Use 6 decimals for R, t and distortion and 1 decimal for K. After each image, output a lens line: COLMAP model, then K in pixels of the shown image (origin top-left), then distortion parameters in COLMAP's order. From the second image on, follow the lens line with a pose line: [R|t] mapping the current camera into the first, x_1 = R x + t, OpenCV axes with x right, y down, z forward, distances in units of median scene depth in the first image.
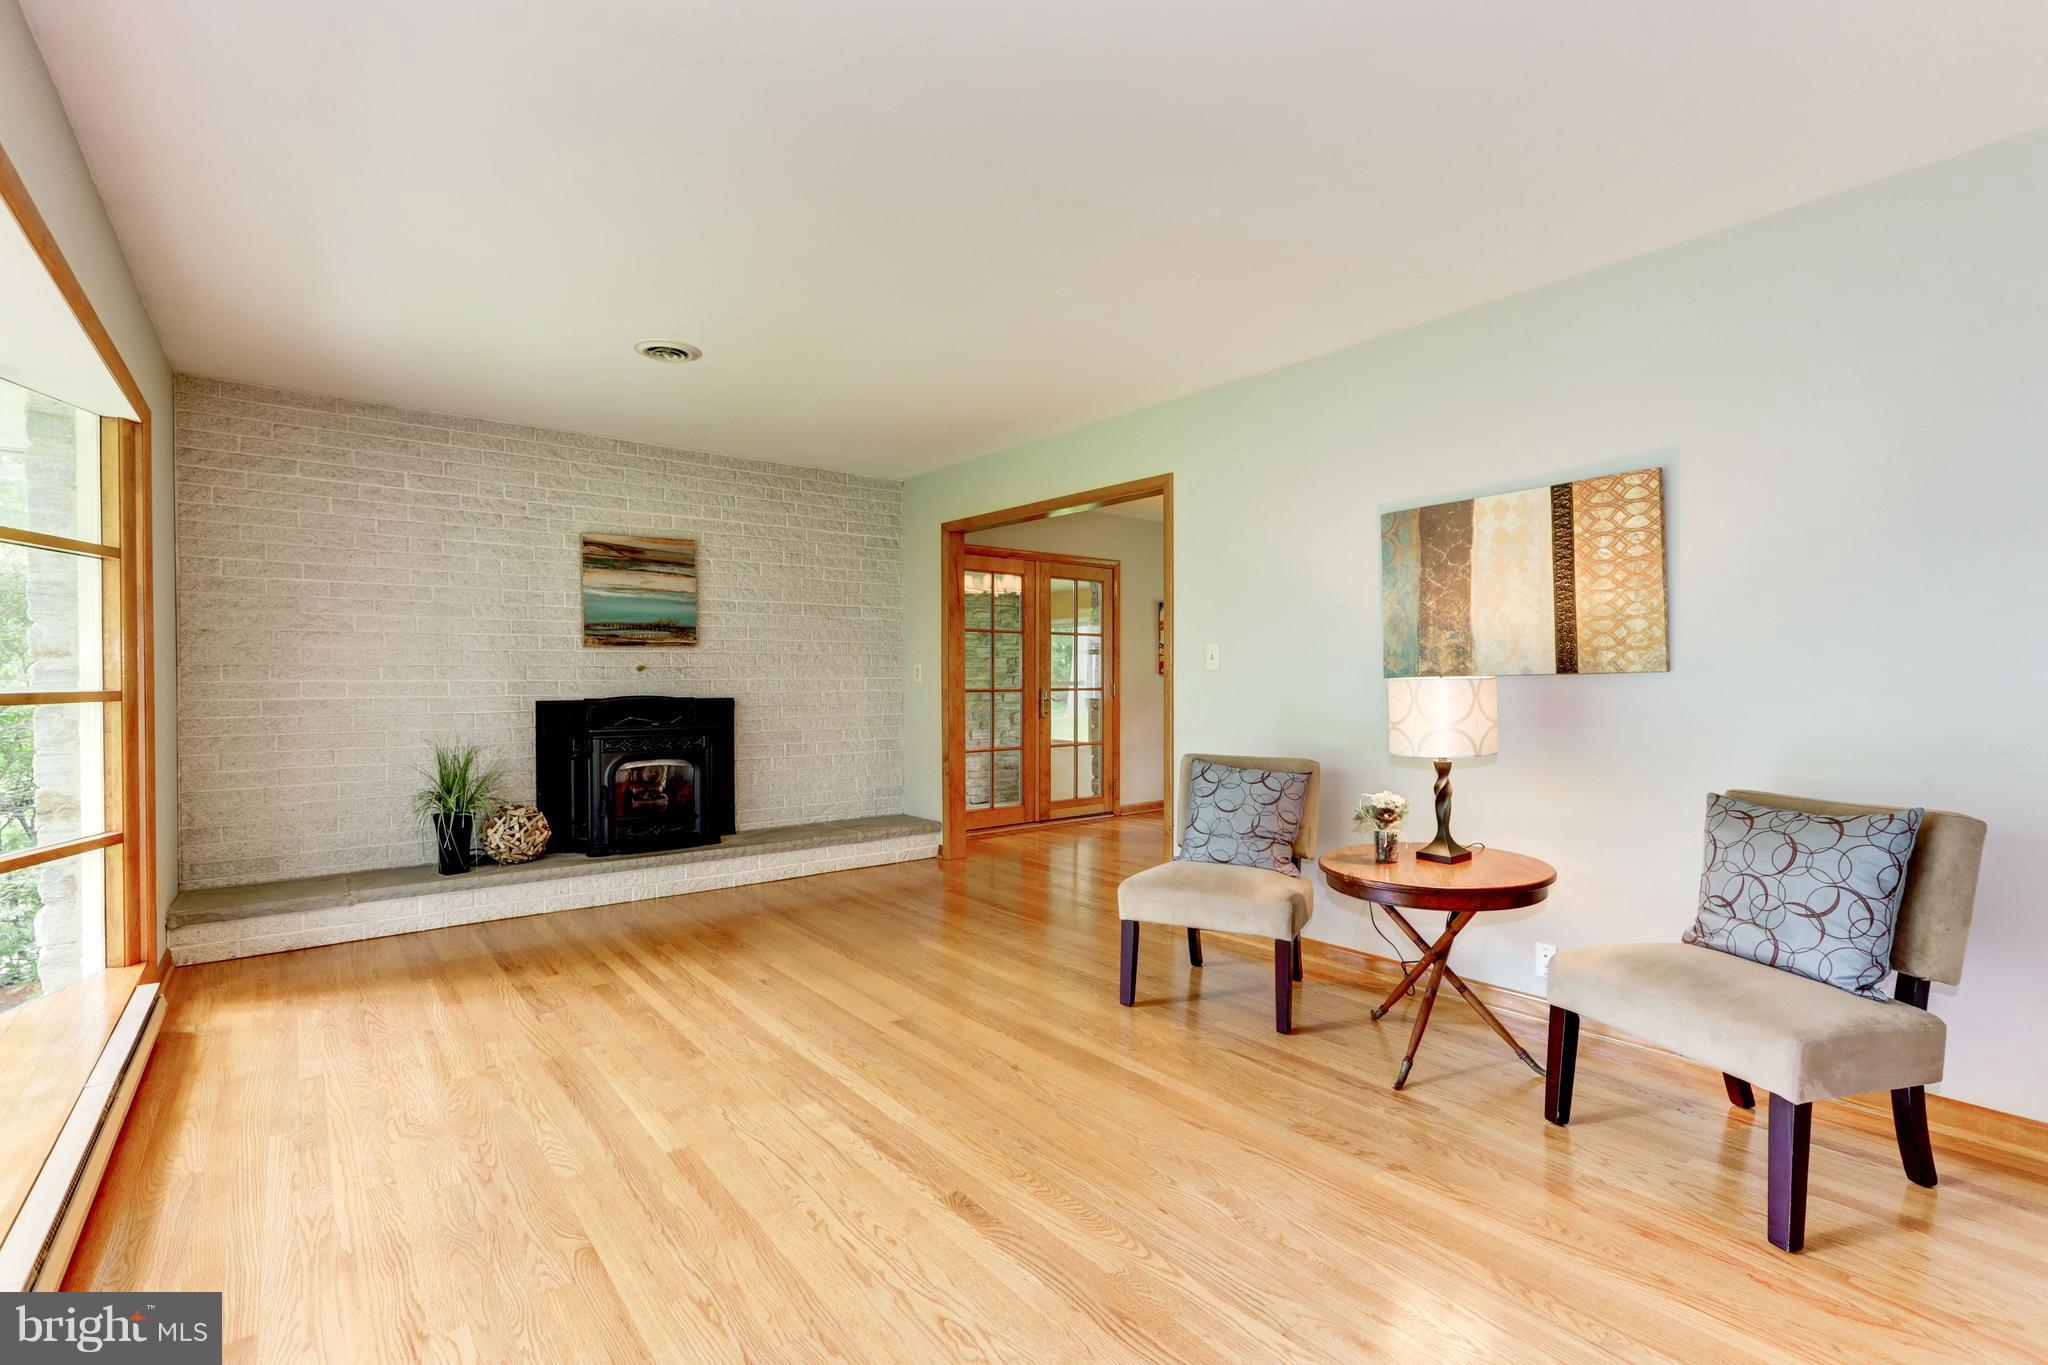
lens RADIAL K [[925.5, 0, 1026.6], [0, 925.5, 675.8], [0, 0, 1]] dist [-0.029834, 0.010770]
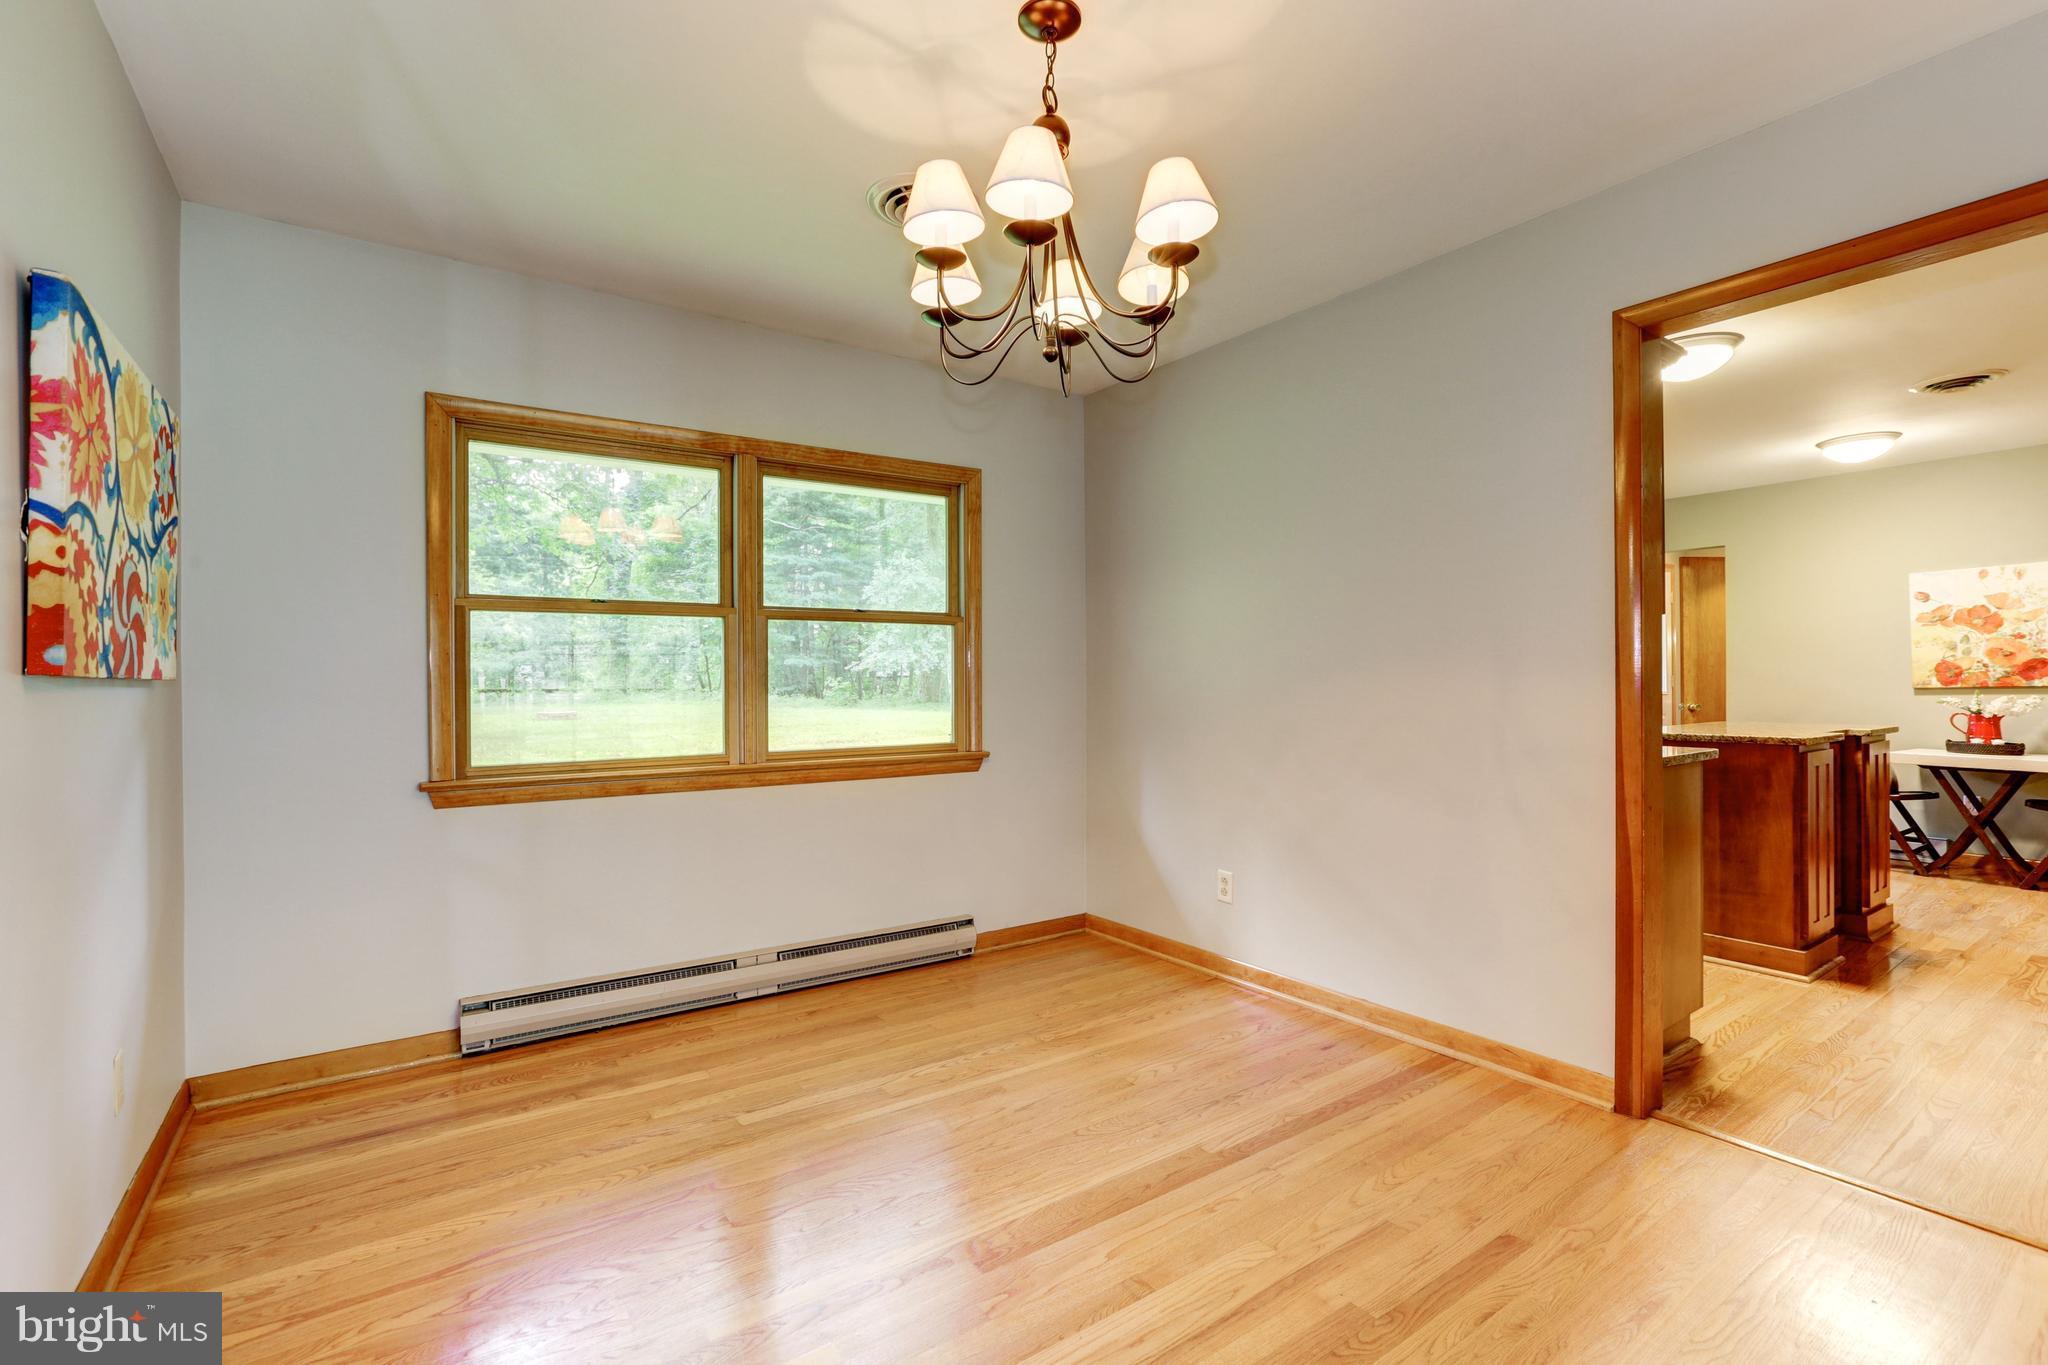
lens RADIAL K [[925.5, 0, 1016.9], [0, 925.5, 681.6], [0, 0, 1]] dist [-0.029834, 0.010770]
pose [[0.071605, 0.003571, 0.997427, -0.033336], [0.006649, 0.999970, -0.004057, 0.003161], [-0.997411, 0.006922, 0.071579, 1.475621]]
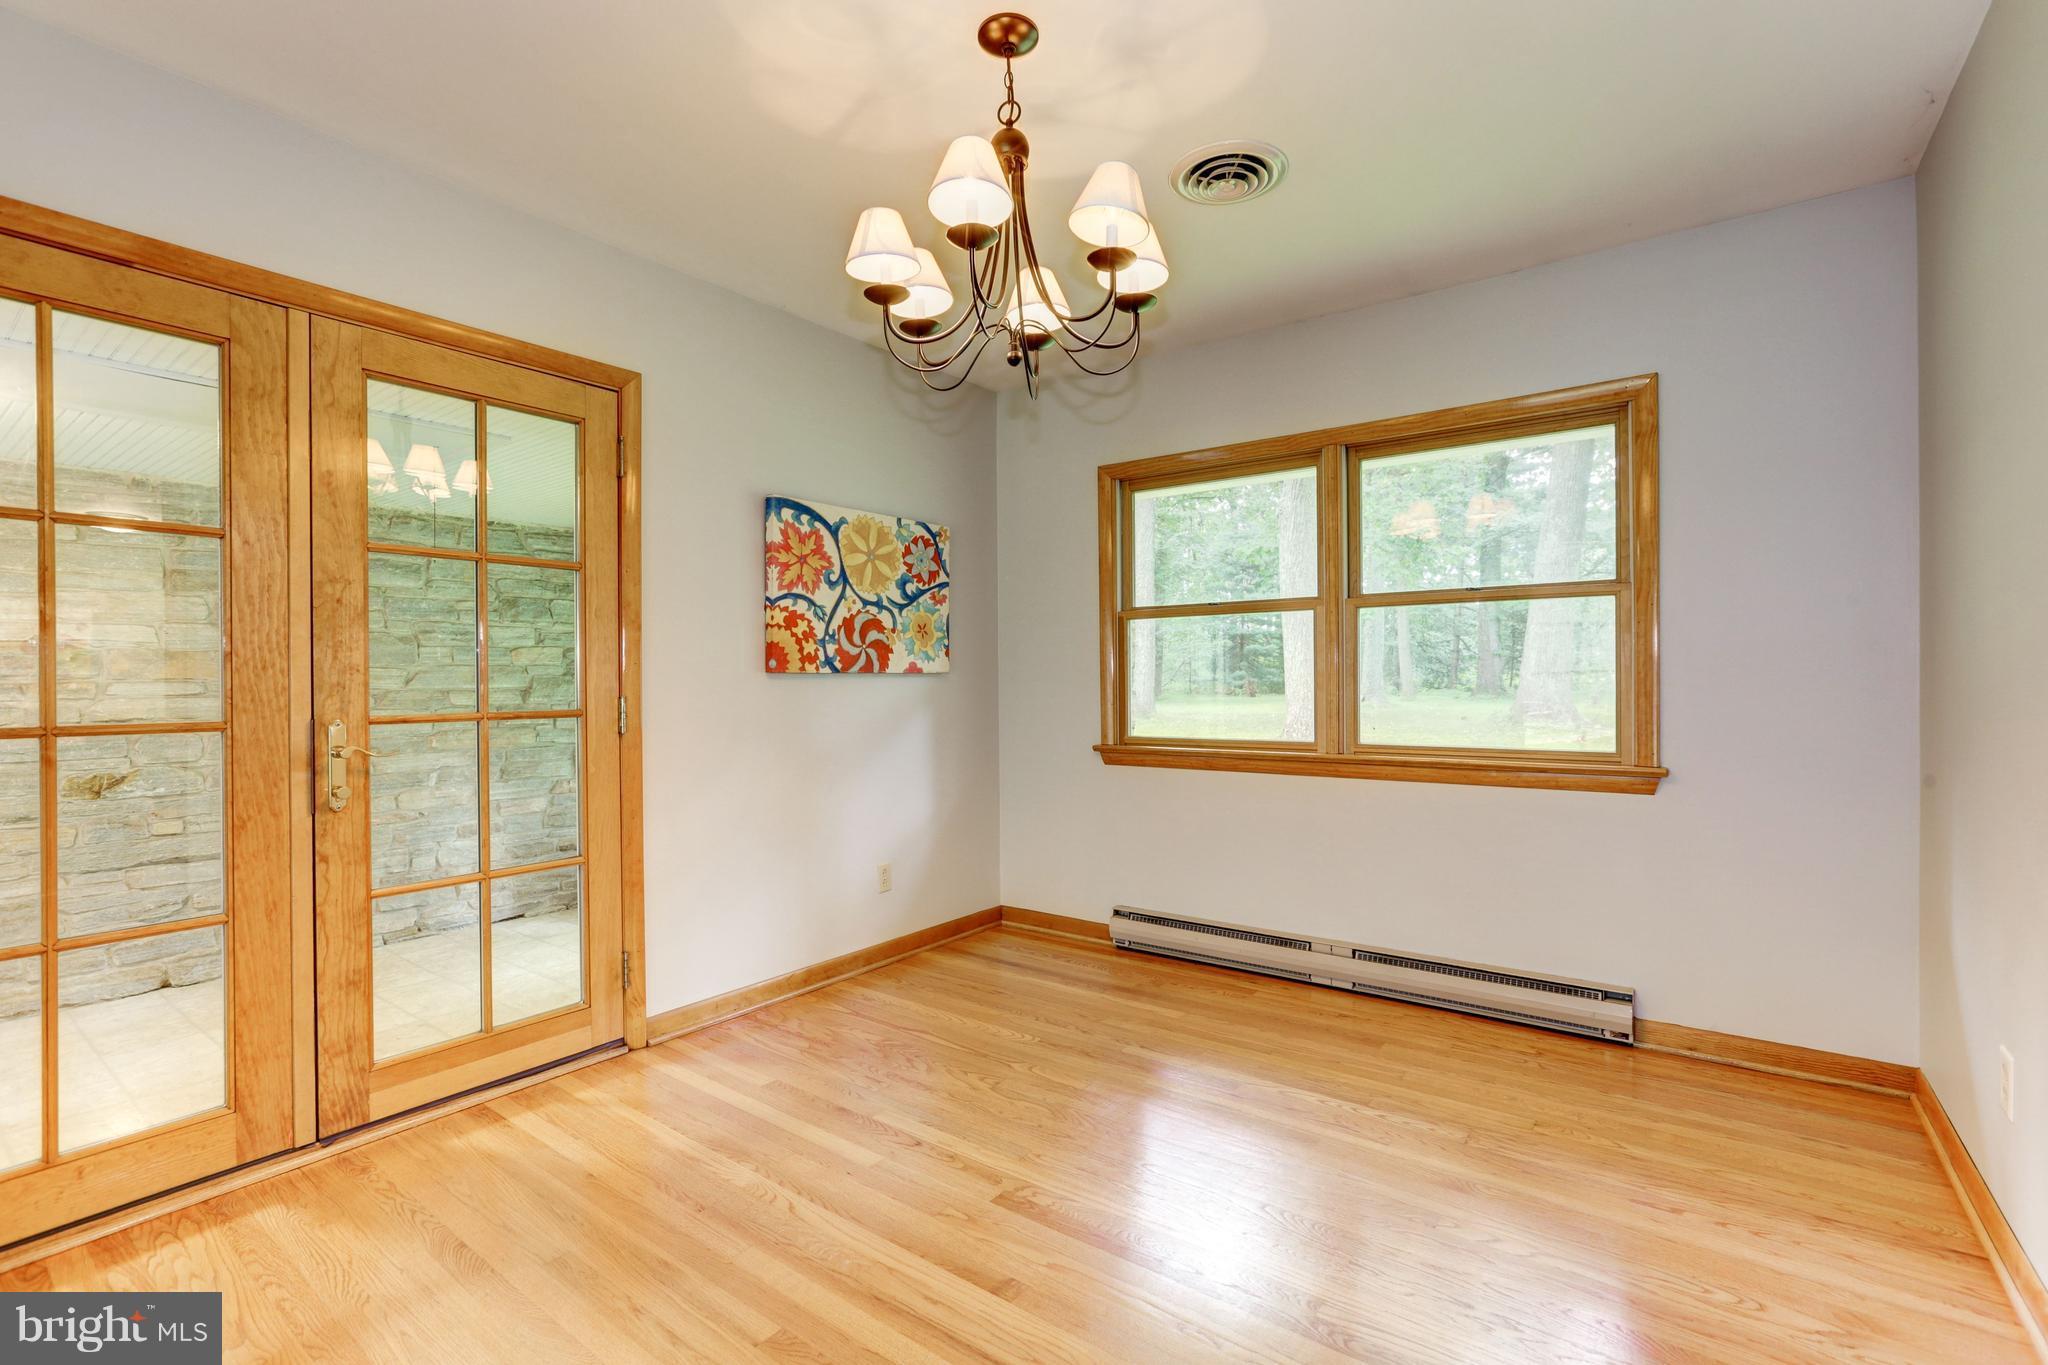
lens RADIAL K [[925.5, 0, 1030.1], [0, 925.5, 679.4], [0, 0, 1]] dist [-0.029834, 0.010770]
pose [[0.968521, -0.004773, 0.248887, 0.286182], [0.004280, 0.999988, 0.002521, 0.001617], [-0.248896, -0.001377, 0.968529, 1.062828]]
